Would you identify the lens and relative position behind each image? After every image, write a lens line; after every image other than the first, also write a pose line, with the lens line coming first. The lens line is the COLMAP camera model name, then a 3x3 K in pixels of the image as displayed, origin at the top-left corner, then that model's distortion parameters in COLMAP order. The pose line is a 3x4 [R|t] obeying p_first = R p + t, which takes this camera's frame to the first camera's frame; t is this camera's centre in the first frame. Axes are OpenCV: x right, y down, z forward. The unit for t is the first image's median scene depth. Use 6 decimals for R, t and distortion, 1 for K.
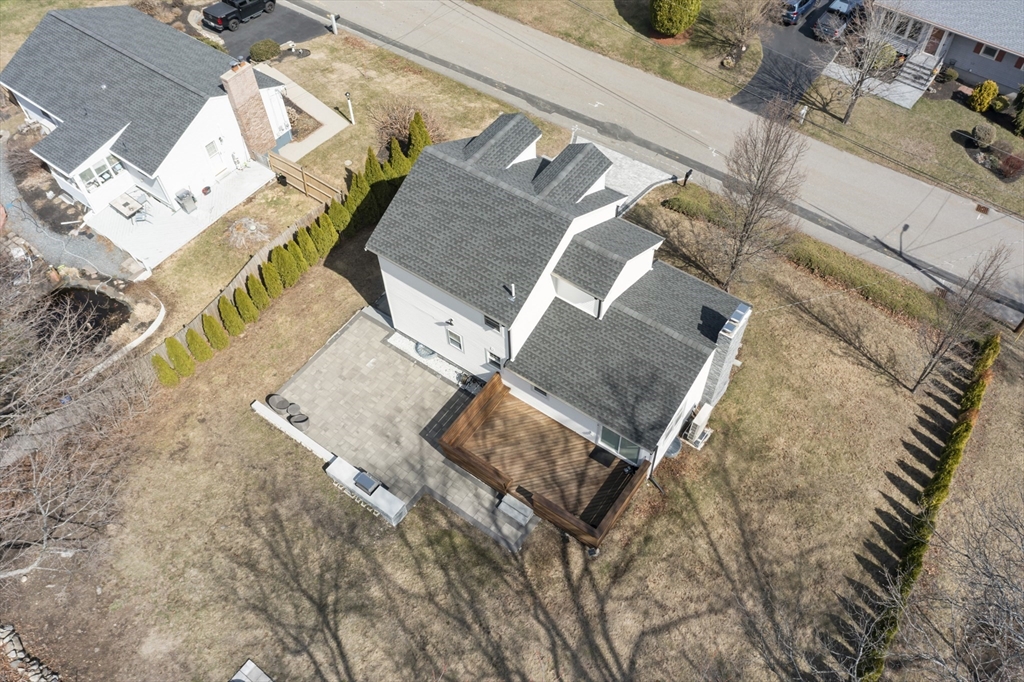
lens RADIAL K [[809.2, 0, 515.2], [0, 809.2, 338.4], [0, 0, 1]] dist [-0.009131, -0.008139]
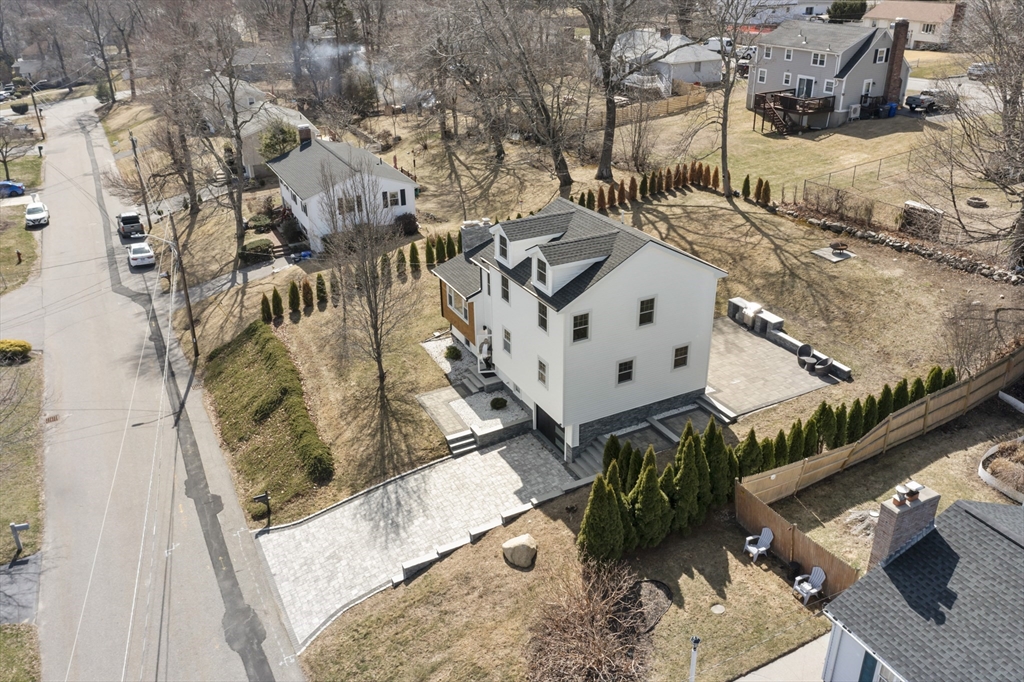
lens RADIAL K [[809.2, 0, 515.2], [0, 809.2, 338.4], [0, 0, 1]] dist [-0.009131, -0.008139]
pose [[-0.885605, -0.167738, 0.433091, -0.363289], [0.390680, 0.235195, 0.889973, -1.015887], [-0.251143, 0.957365, -0.142758, 1.143428]]
